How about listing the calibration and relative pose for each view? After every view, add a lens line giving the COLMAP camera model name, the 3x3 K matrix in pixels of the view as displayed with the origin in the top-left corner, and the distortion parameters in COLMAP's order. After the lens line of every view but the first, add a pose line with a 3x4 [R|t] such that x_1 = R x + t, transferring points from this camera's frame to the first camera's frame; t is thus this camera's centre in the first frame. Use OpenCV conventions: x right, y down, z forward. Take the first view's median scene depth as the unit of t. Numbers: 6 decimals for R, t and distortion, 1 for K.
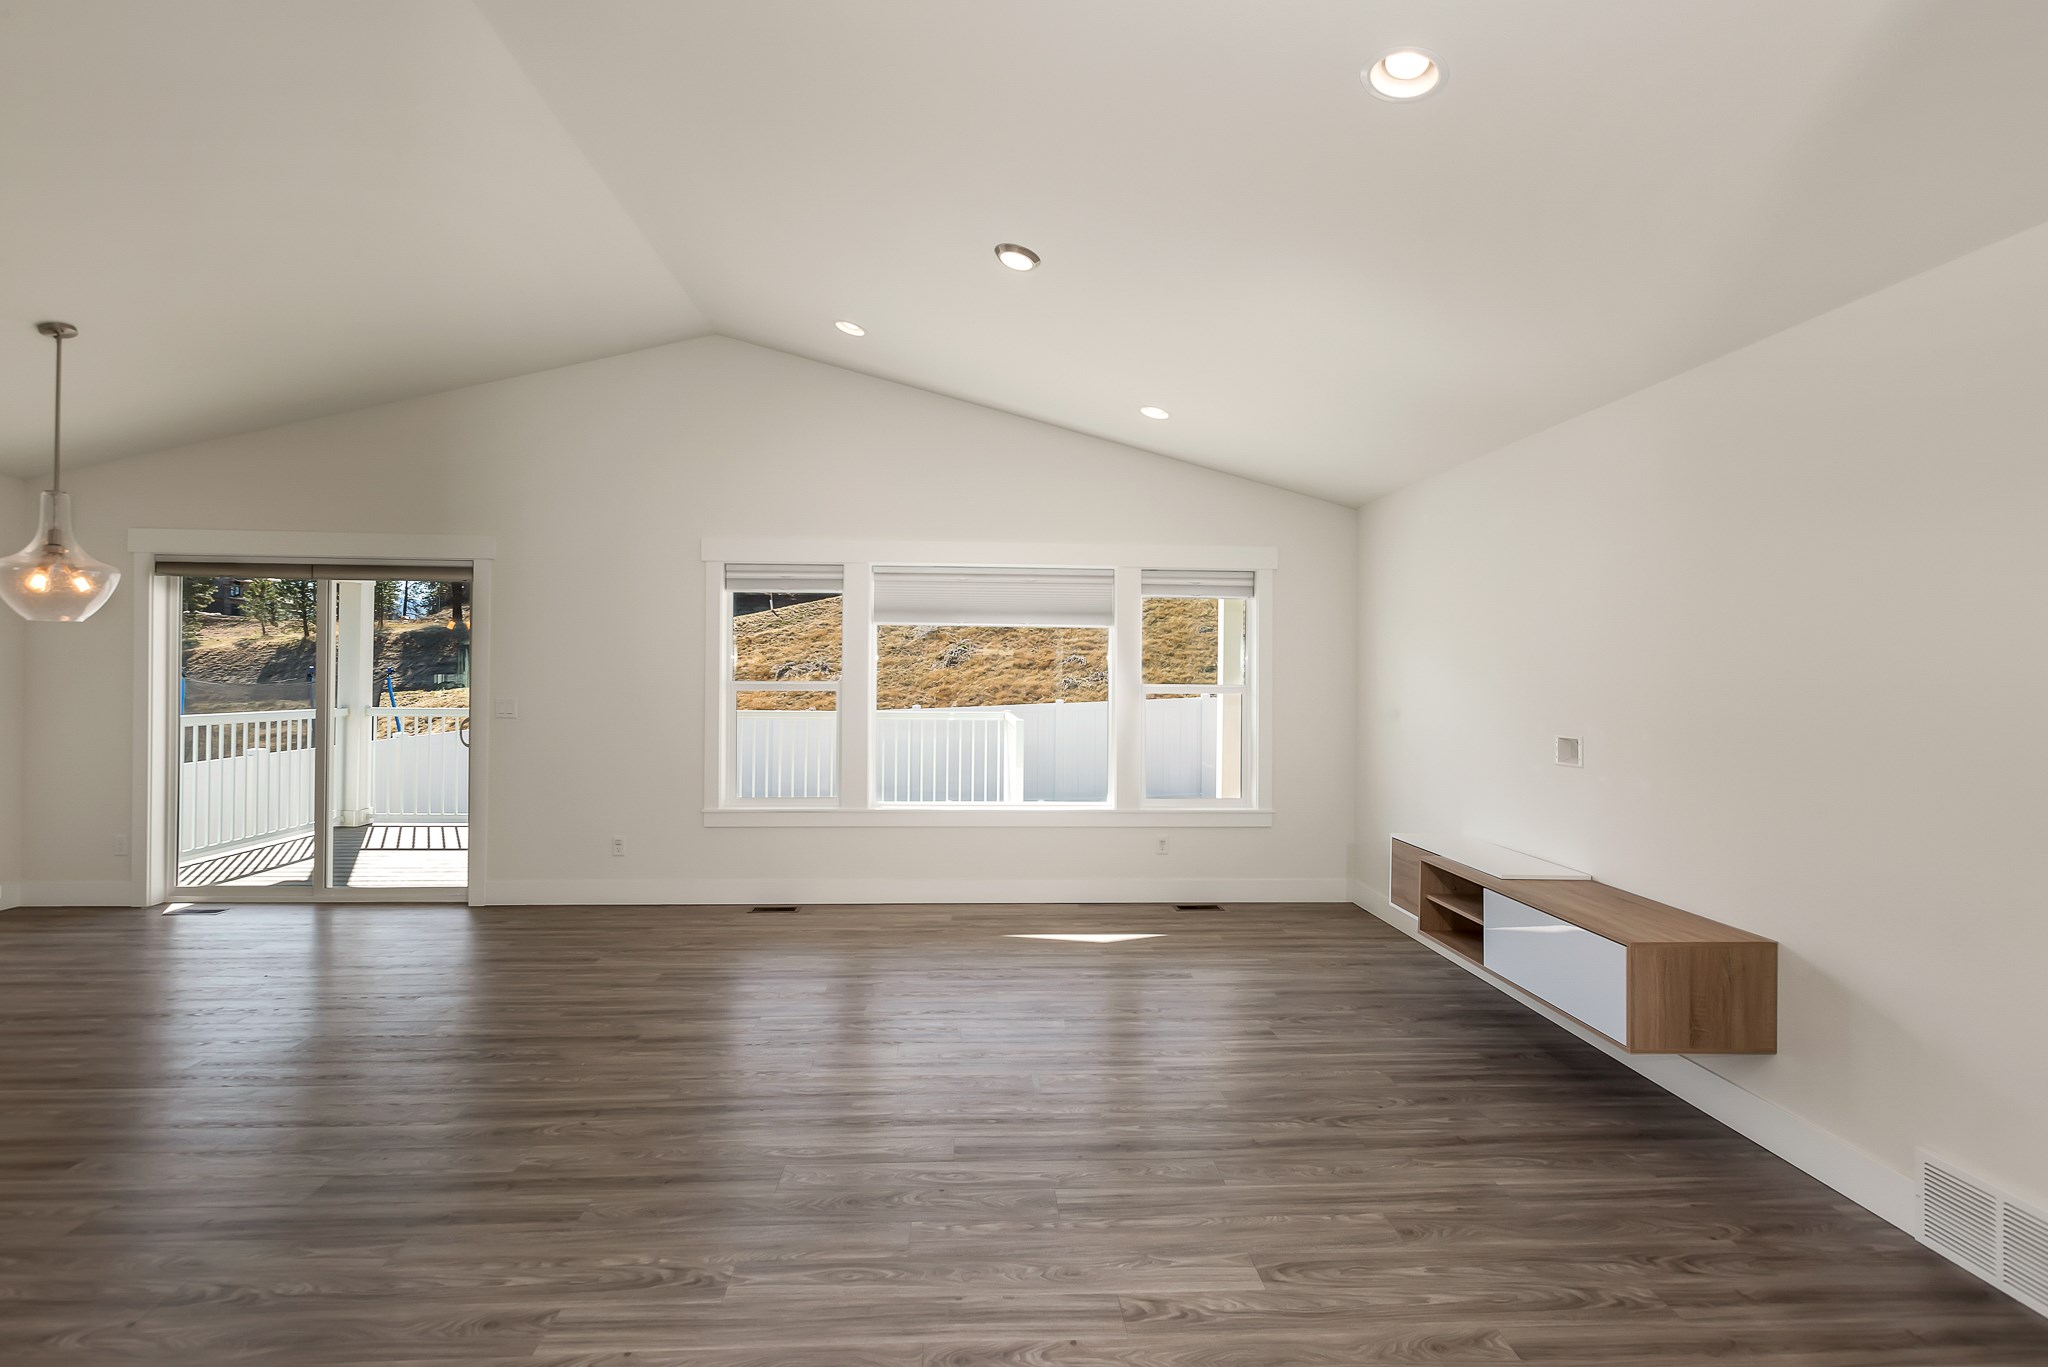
lens RADIAL K [[934.7, 0, 960.2], [0, 934.7, 669.5], [0, 0, 1]] dist [0.030219, 0.000025]
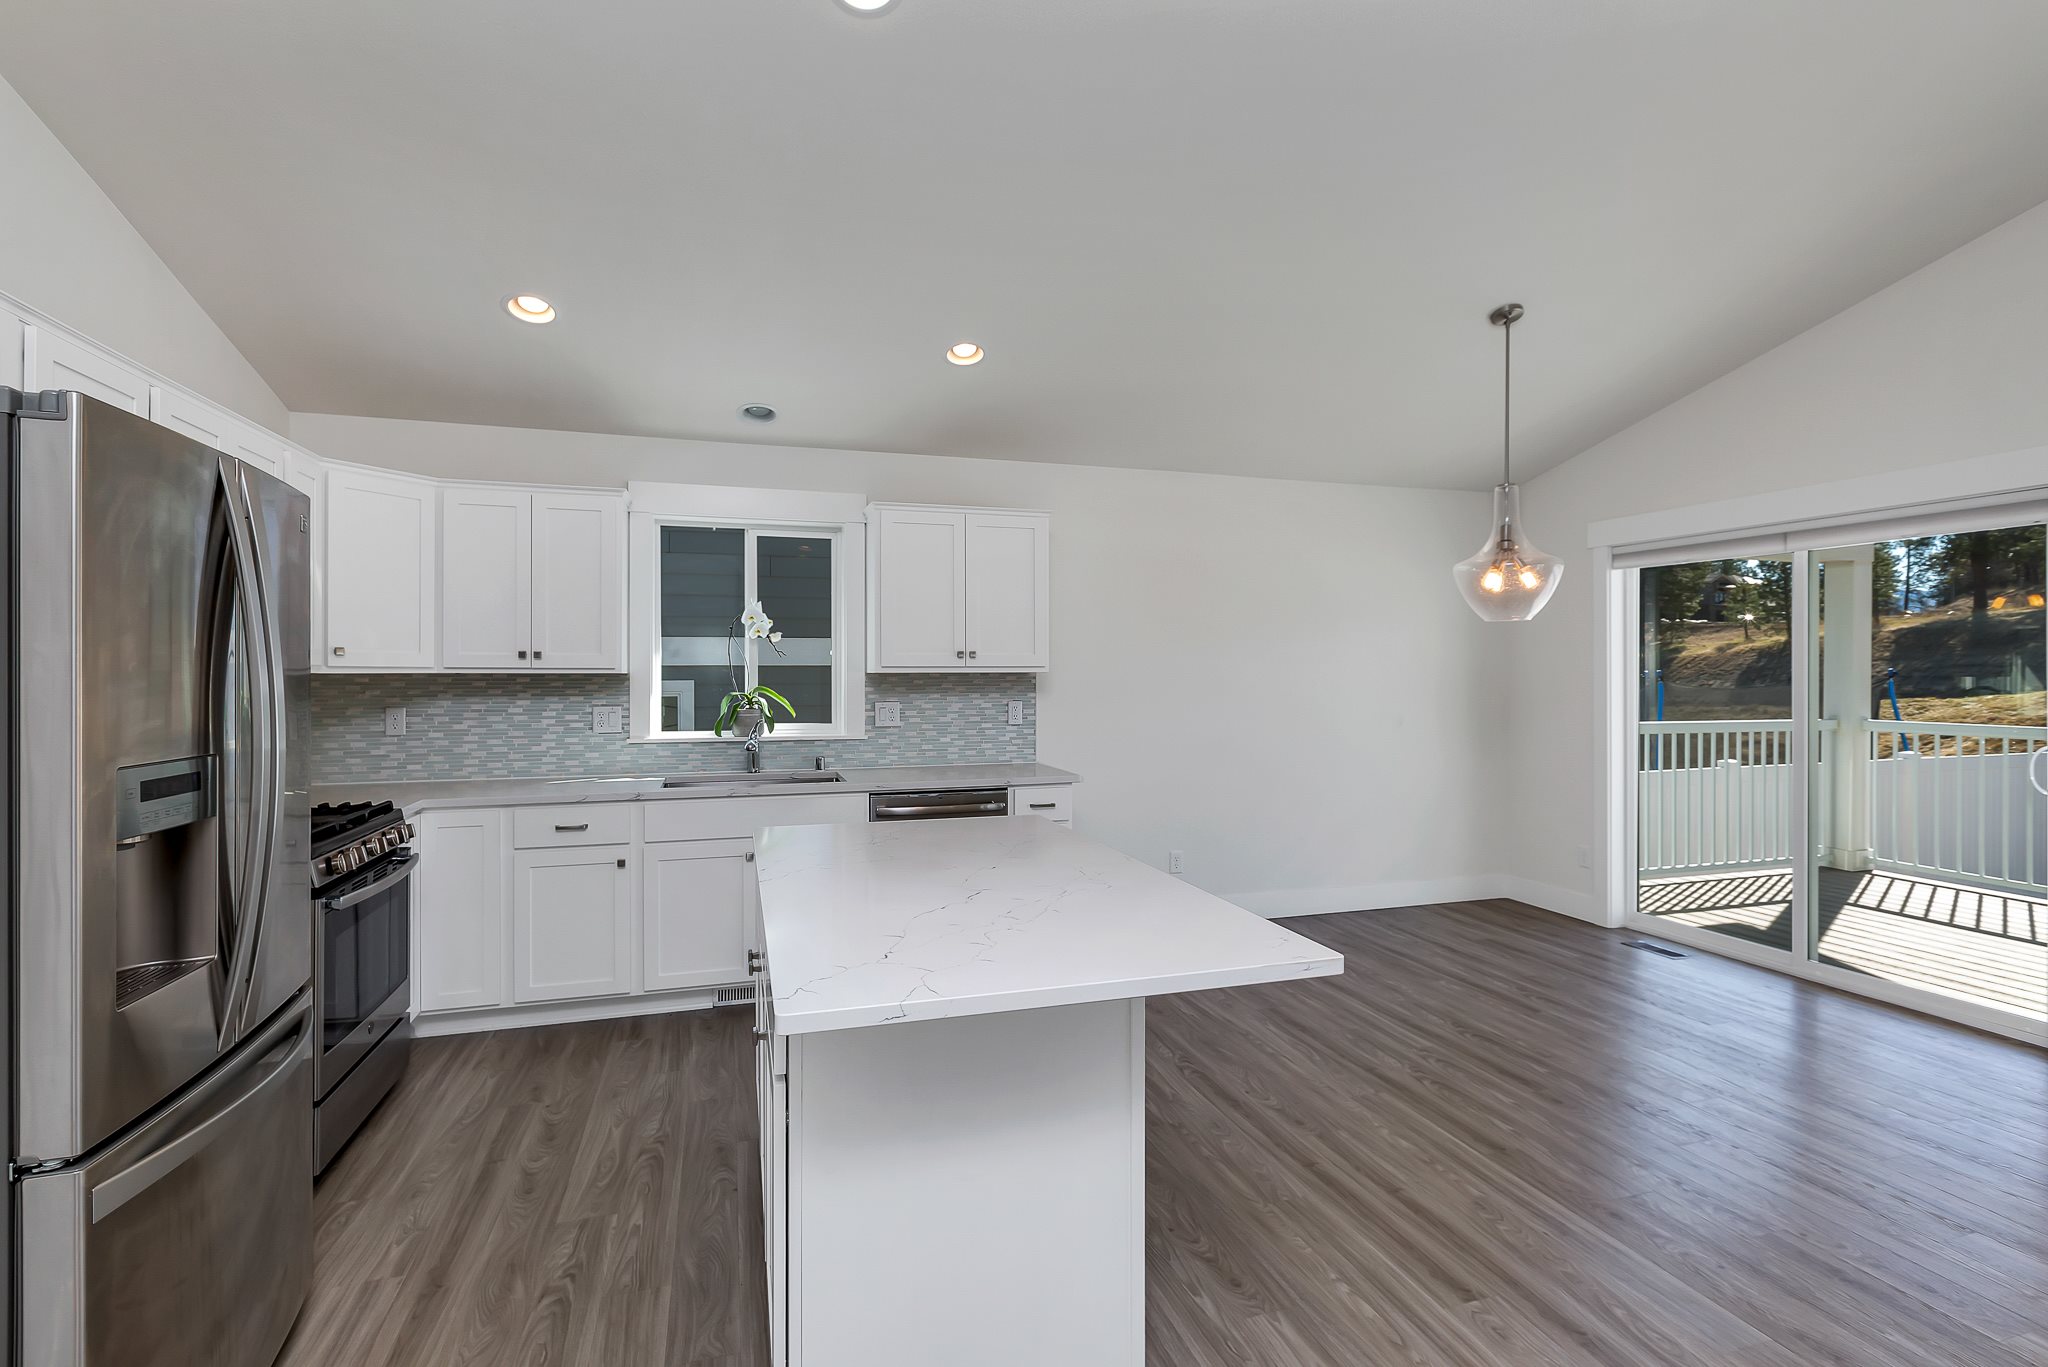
lens RADIAL K [[934.1, 0, 1042.0], [0, 934.1, 673.8], [0, 0, 1]] dist [-0.003566, -0.000394]
pose [[0.286365, -0.007913, -0.958088, -0.133984], [0.008124, 0.999950, -0.005831, 0.002773], [0.958086, -0.006114, 0.286415, 0.208900]]
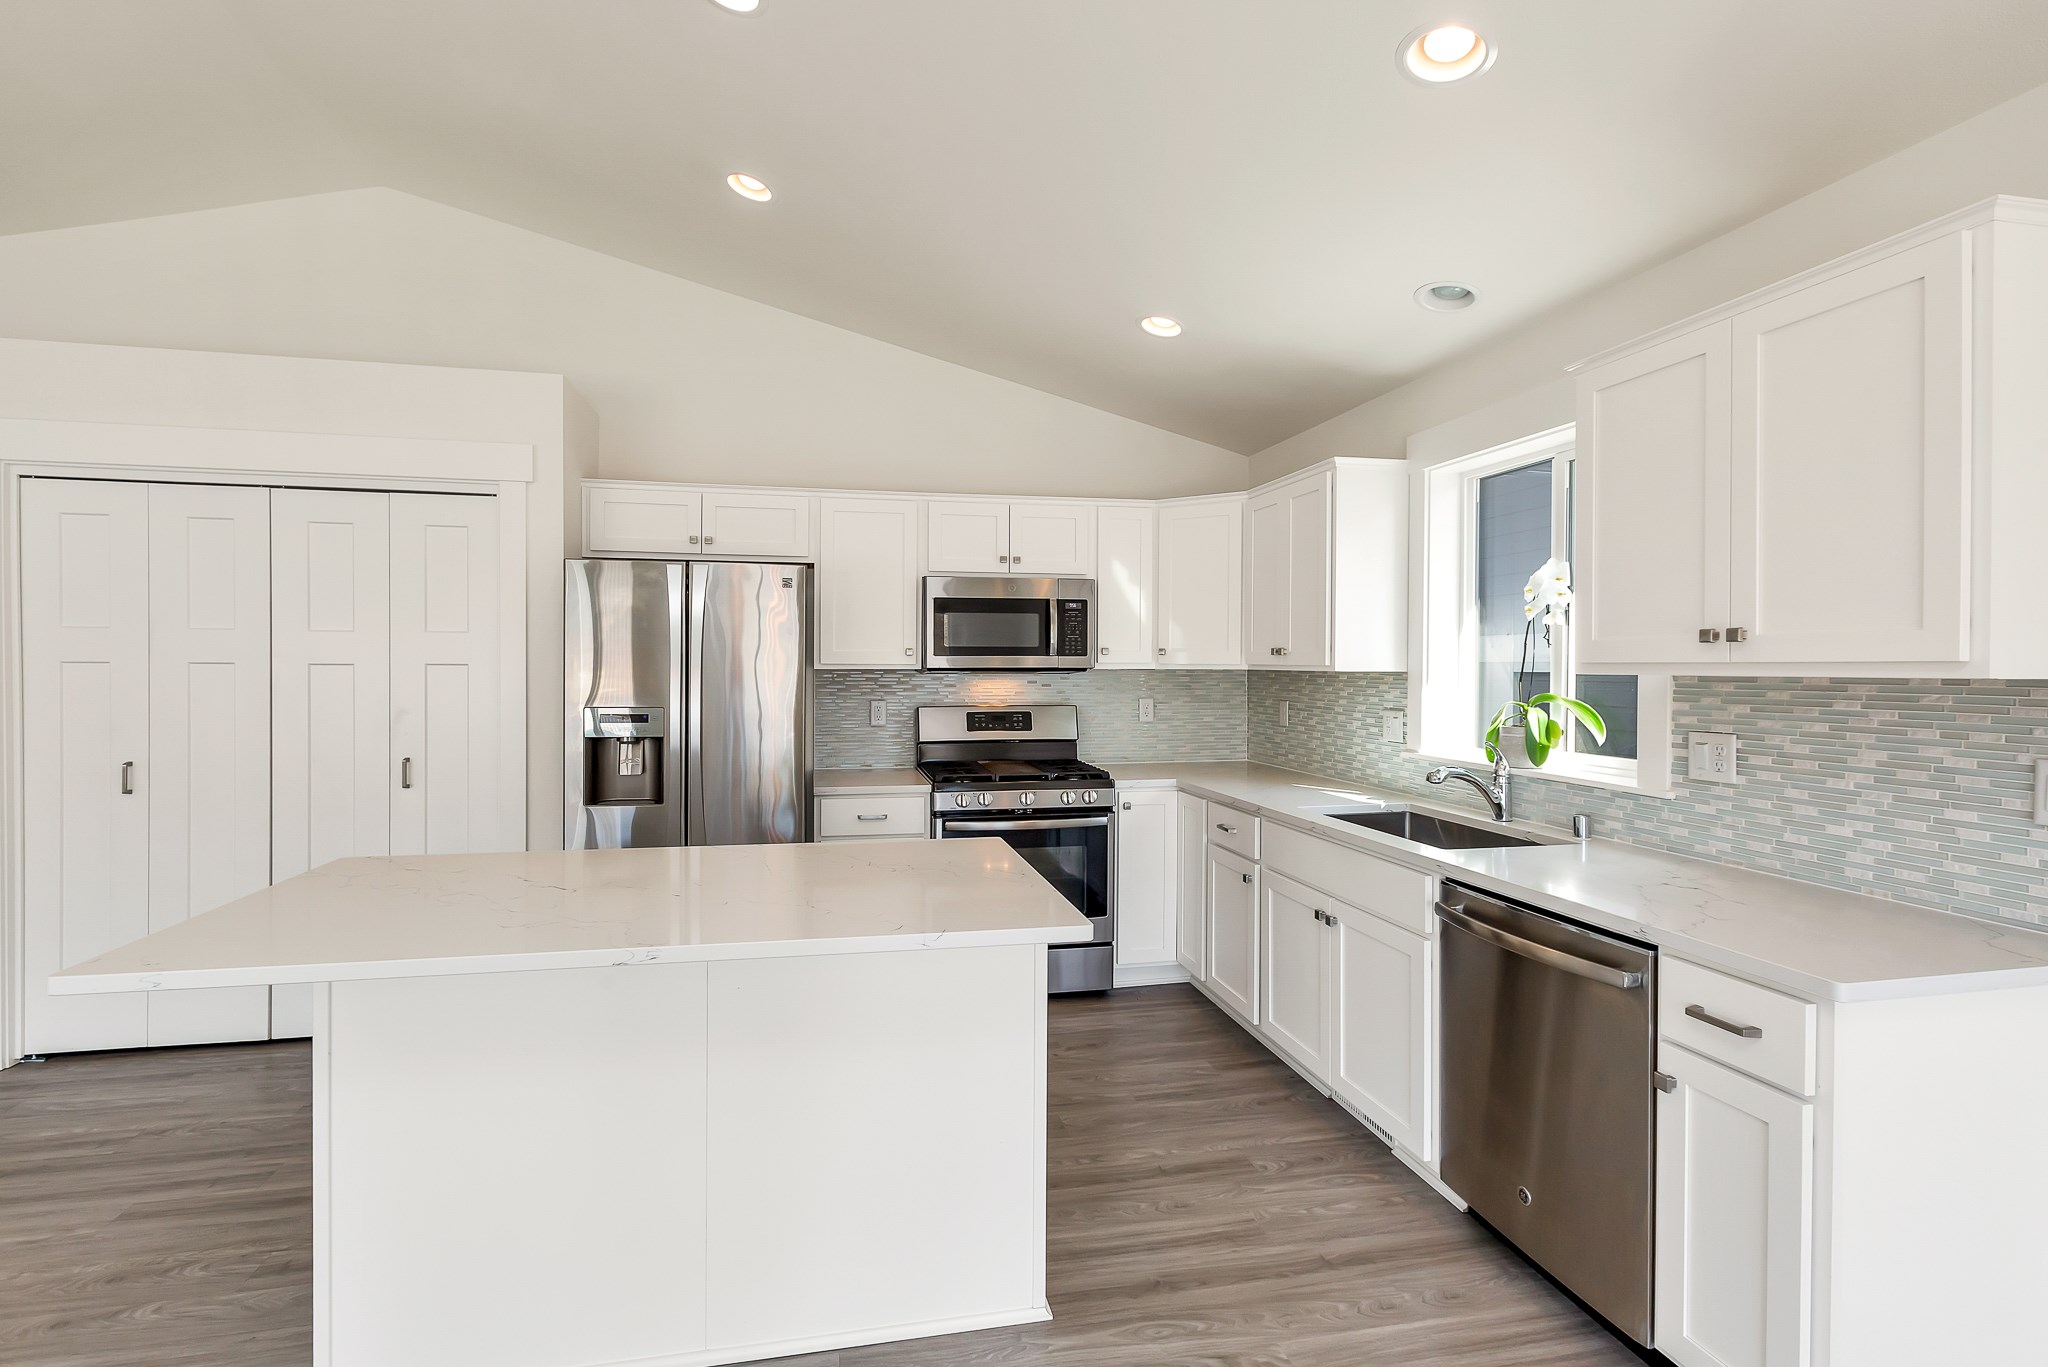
lens RADIAL K [[926.3, 0, 994.1], [0, 926.3, 670.0], [0, 0, 1]] dist [-0.001705, 0.000104]
pose [[-0.983652, -0.012958, -0.179614, -0.577584], [-0.013014, 0.999915, -0.000866, -0.001871], [0.179610, 0.001485, -0.983737, 0.666139]]
